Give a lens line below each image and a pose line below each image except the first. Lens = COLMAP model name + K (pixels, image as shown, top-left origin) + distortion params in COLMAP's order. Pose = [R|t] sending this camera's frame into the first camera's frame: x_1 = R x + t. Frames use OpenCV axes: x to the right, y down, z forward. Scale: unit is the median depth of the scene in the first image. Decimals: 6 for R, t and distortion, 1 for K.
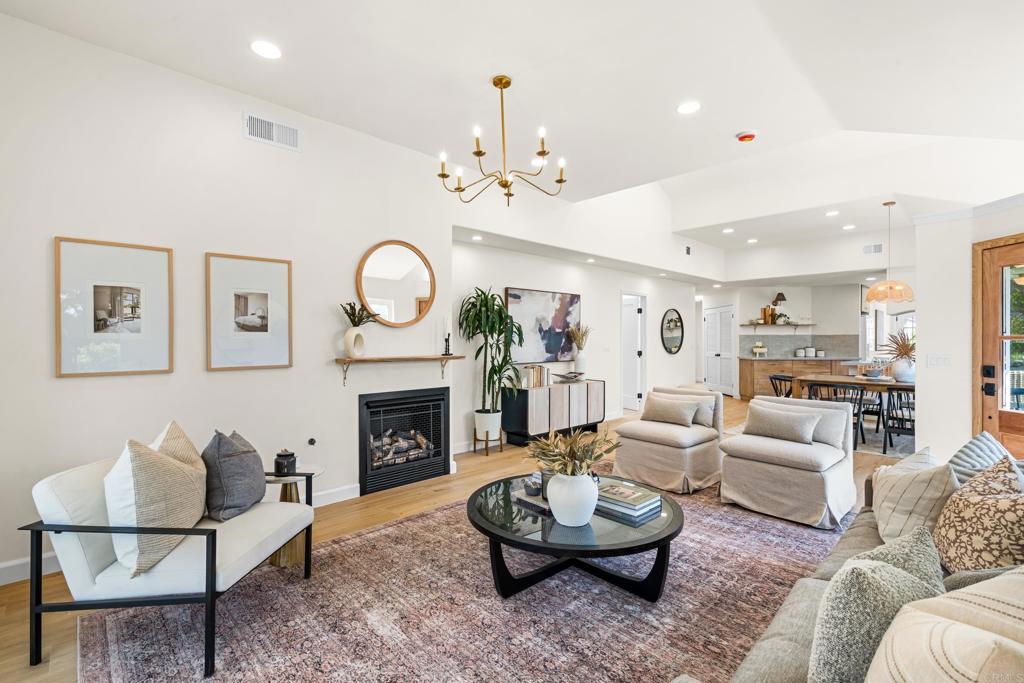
lens RADIAL K [[458.9, 0, 512.0], [0, 458.9, 341.5], [0, 0, 1]] dist [-0.000560, 0.000025]
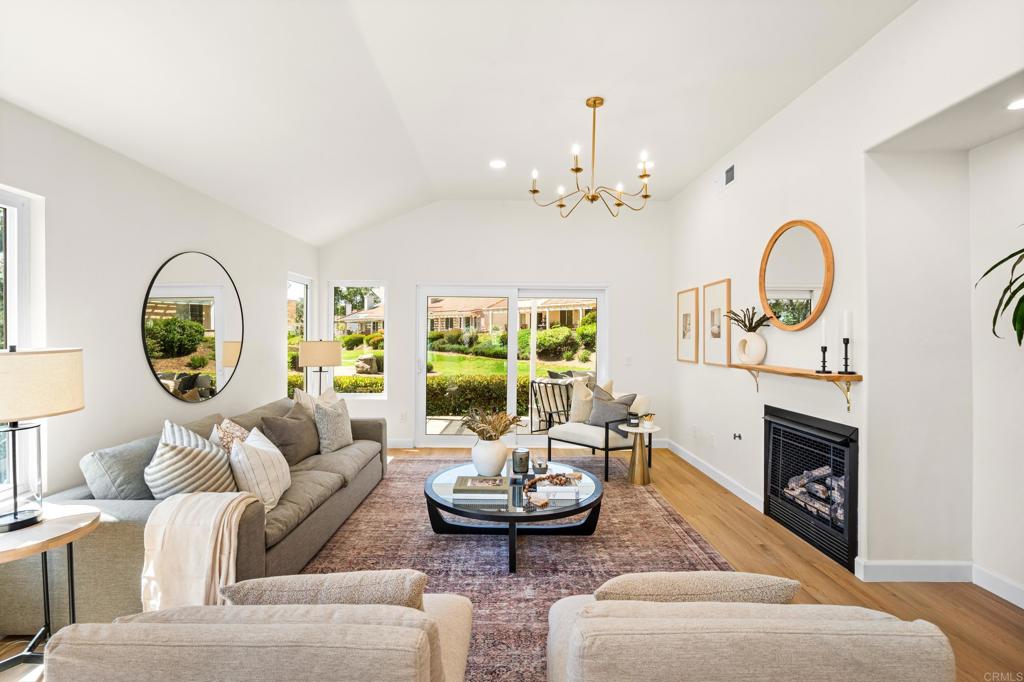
lens RADIAL K [[461.1, 0, 504.1], [0, 461.1, 336.5], [0, 0, 1]] dist [-0.002675, -0.000091]
pose [[-0.689809, -0.001975, -0.723989, 0.762156], [-0.006629, 0.999972, 0.003588, -0.023611], [0.723961, 0.007275, -0.689802, 1.355430]]
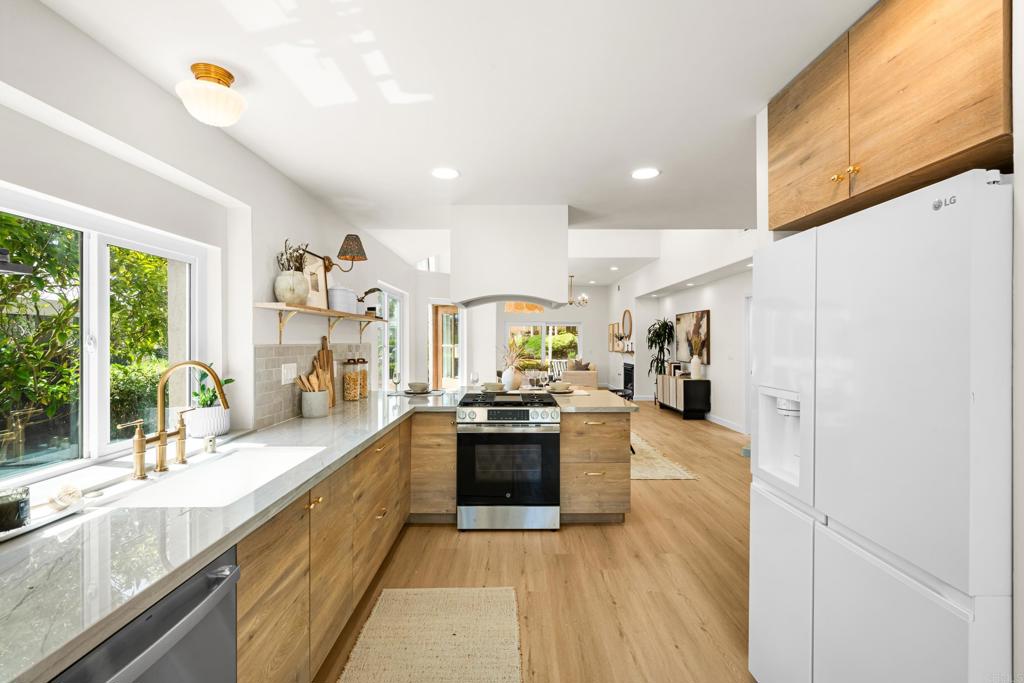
lens RADIAL K [[458.9, 0, 512.0], [0, 458.9, 341.5], [0, 0, 1]] dist [-0.000560, 0.000025]
pose [[-0.689411, -0.004071, -0.724359, 2.603087], [-0.012575, 0.999901, 0.006348, -0.040057], [0.724261, 0.013485, -0.689394, 2.777188]]
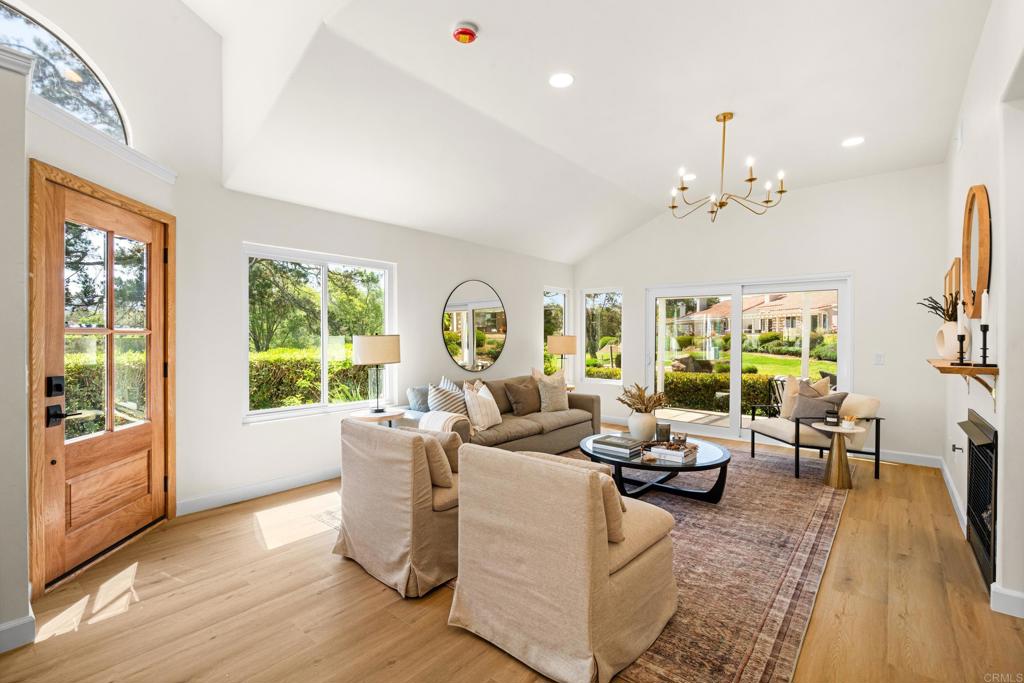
lens RADIAL K [[456.1, 0, 512.0], [0, 456.1, 341.5], [0, 0, 1]] dist [-0.002776, 0.000233]
pose [[-0.993928, -0.002723, -0.110003, 0.553585], [-0.004302, 0.999891, 0.014122, -0.004553], [0.109952, 0.014510, -0.993831, 1.800461]]
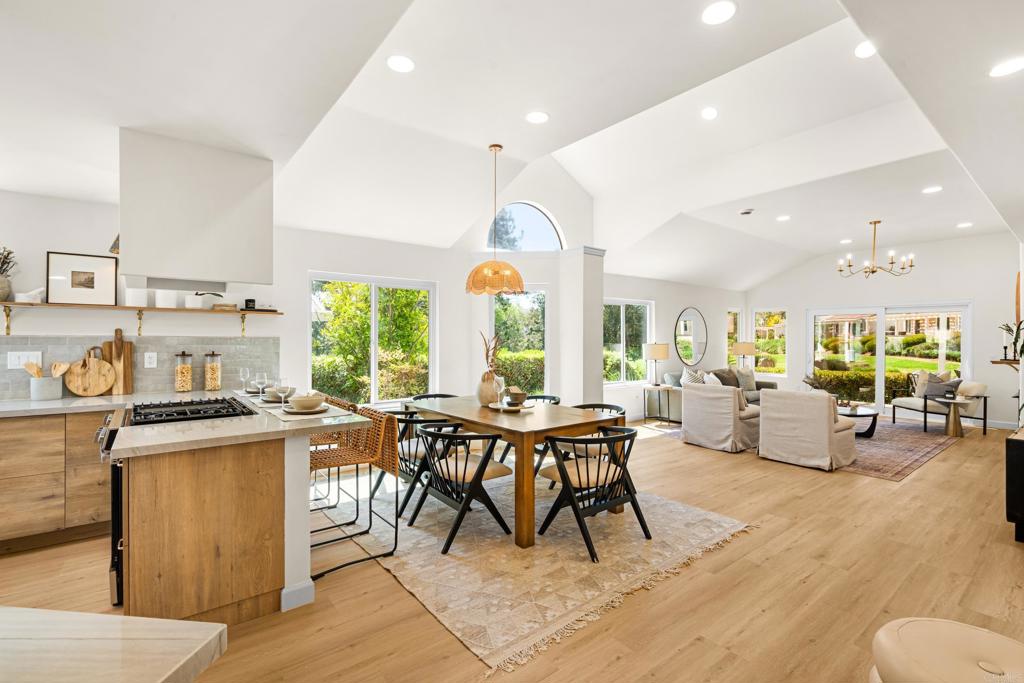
lens RADIAL K [[458.9, 0, 512.0], [0, 458.9, 341.5], [0, 0, 1]] dist [-0.000560, 0.000025]
pose [[-0.994895, -0.003387, 0.100859, 1.216399], [-0.002262, 0.999934, 0.011269, -0.035032], [-0.100890, 0.010983, -0.994837, 2.792636]]
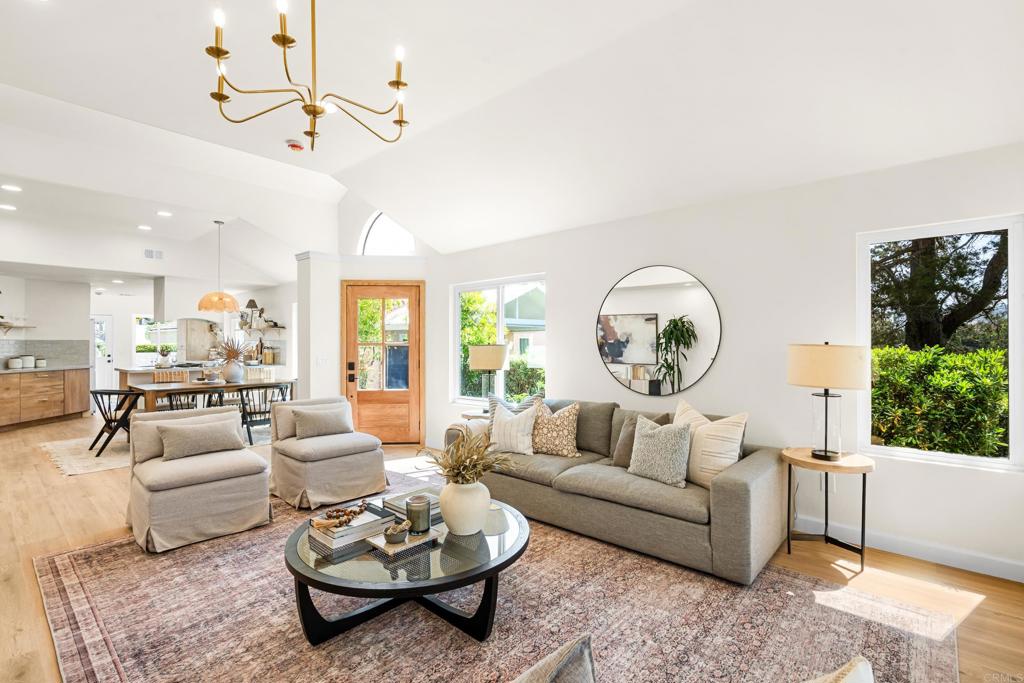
lens RADIAL K [[468.6, 0, 507.9], [0, 468.6, 345.8], [0, 0, 1]] dist [-0.011107, 0.000519]
pose [[-0.086161, -0.003510, 0.996275, -0.594530], [0.006667, 0.999969, 0.004099, -0.005839], [-0.996259, 0.006996, -0.086135, 0.670164]]
